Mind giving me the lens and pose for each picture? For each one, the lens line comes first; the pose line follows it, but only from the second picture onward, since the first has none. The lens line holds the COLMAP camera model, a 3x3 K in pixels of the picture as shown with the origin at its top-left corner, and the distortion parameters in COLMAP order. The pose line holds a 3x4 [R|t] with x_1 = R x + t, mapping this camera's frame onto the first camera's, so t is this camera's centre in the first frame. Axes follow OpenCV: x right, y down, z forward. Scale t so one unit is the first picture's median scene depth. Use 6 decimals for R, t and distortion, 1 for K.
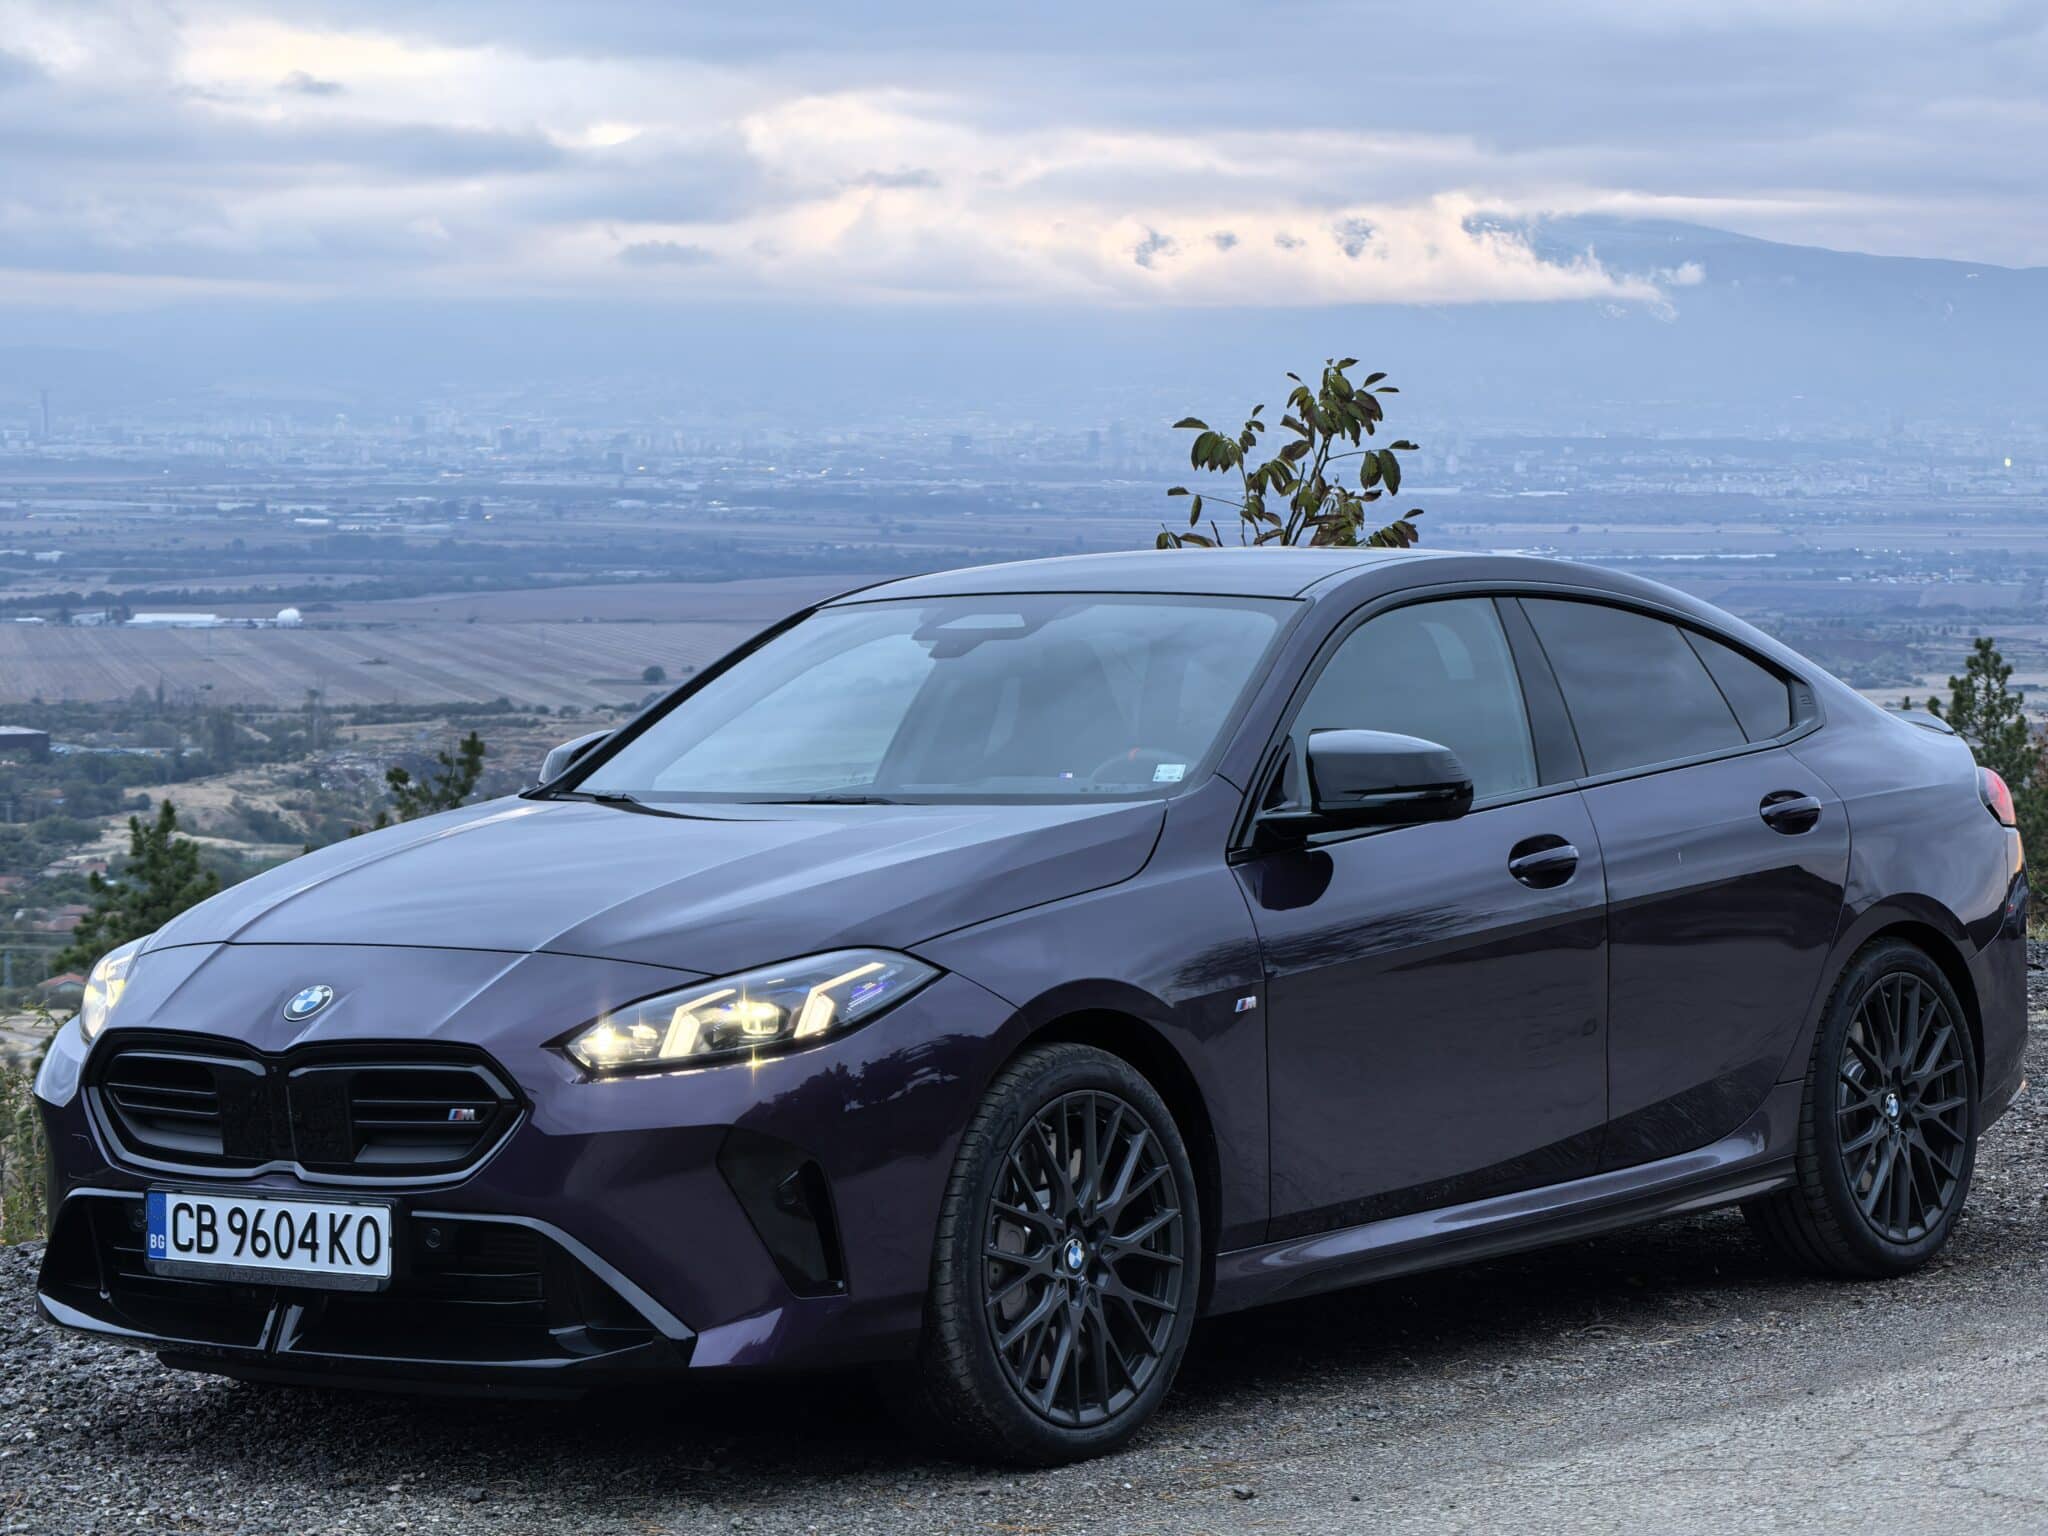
lens RADIAL K [[5473.7, 0, 1024.0], [0, 5473.7, 768.0], [0, 0, 1]] dist [0.528093, -4.423957]
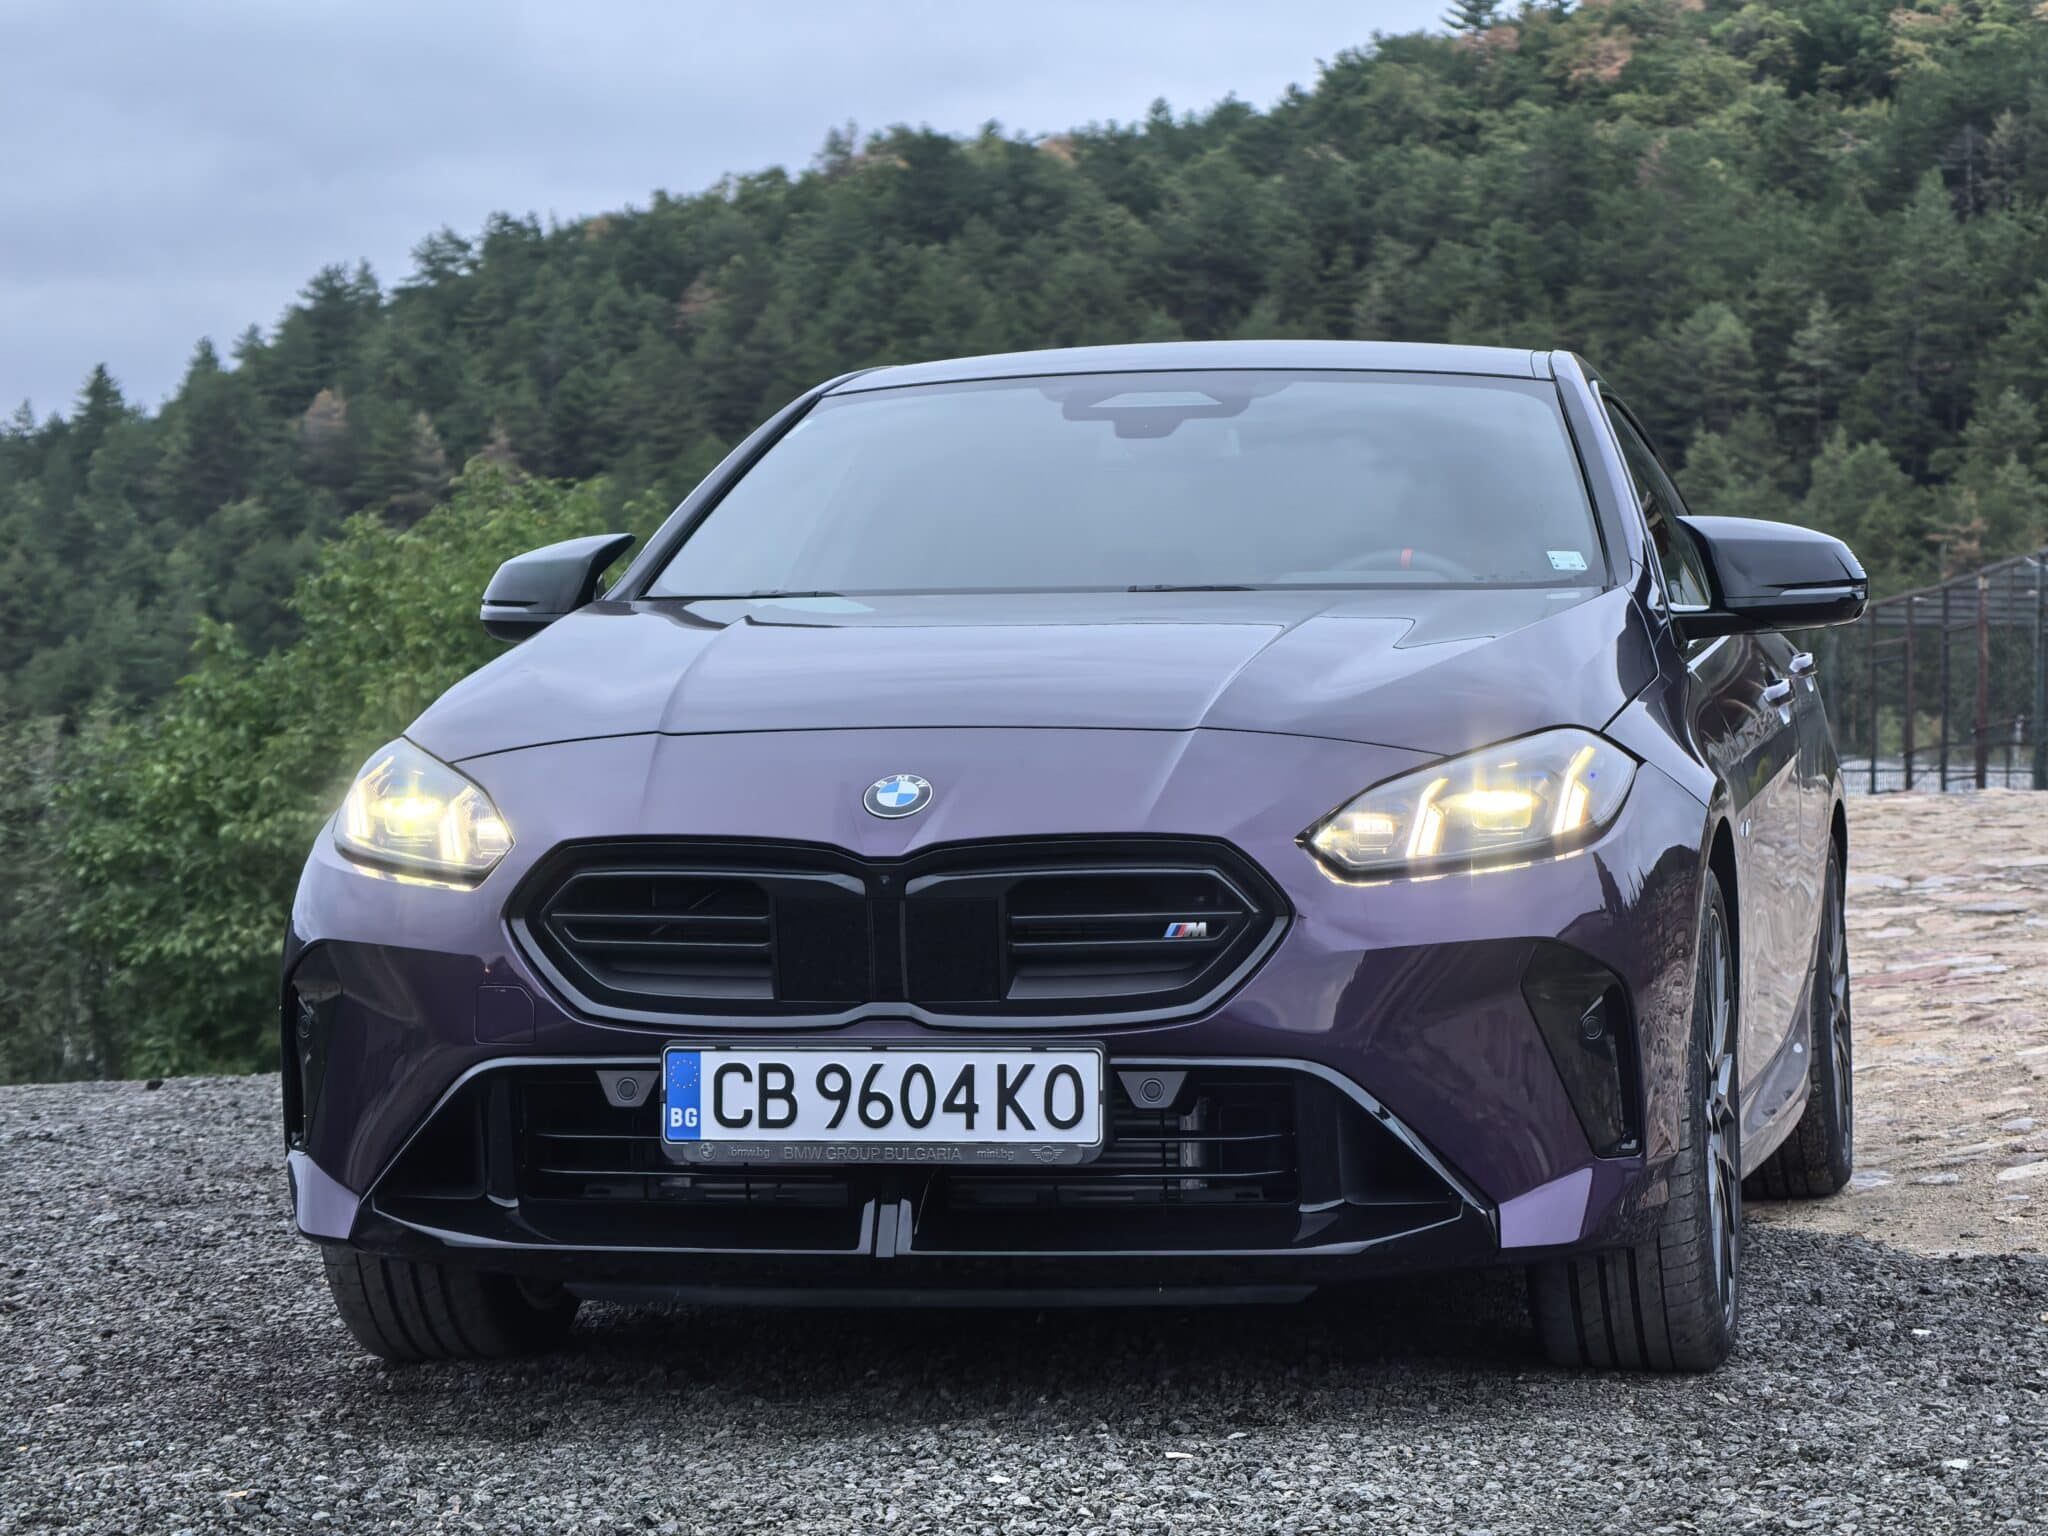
lens RADIAL K [[5473.7, 0, 1024.0], [0, 5473.7, 768.0], [0, 0, 1]] dist [0.528093, -4.423957]
pose [[0.903103, 0.008419, 0.429342, -0.439479], [0.004774, 0.999549, -0.029641, 0.061474], [-0.429398, 0.028819, 0.902656, 0.314997]]
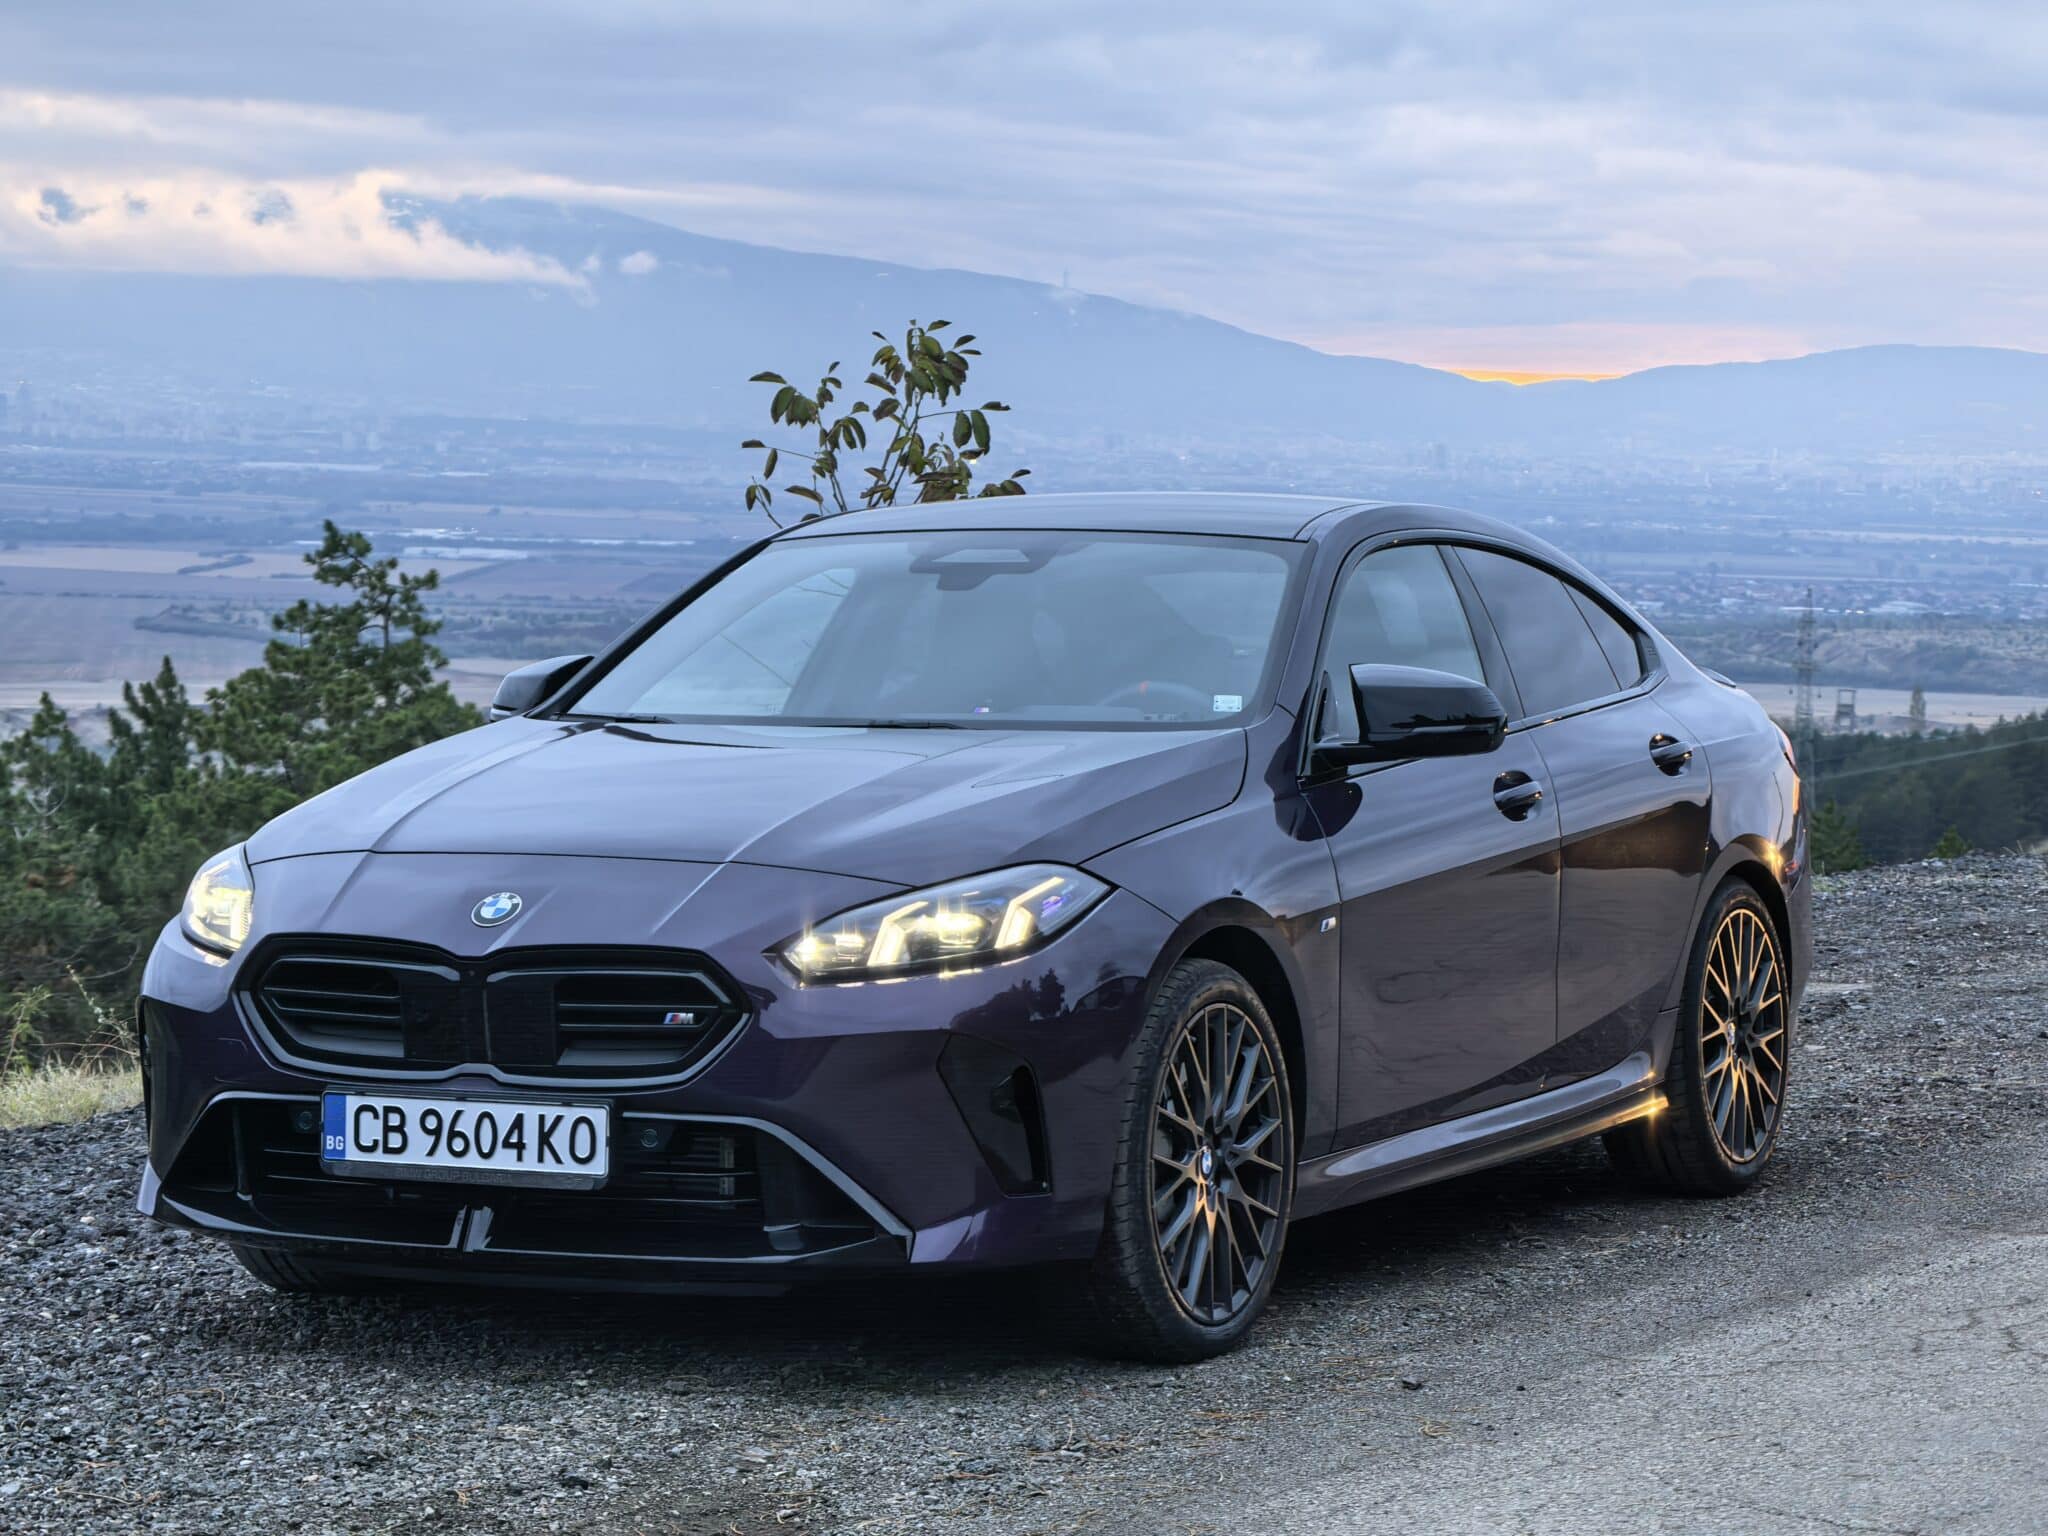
lens RADIAL K [[5473.7, 0, 1024.0], [0, 5473.7, 768.0], [0, 0, 1]] dist [0.528093, -4.423957]
pose [[0.980496, 0.016596, 0.195839, -0.235098], [-0.017251, 0.999850, 0.001642, 0.013159], [-0.195783, -0.004988, 0.980635, -0.015976]]
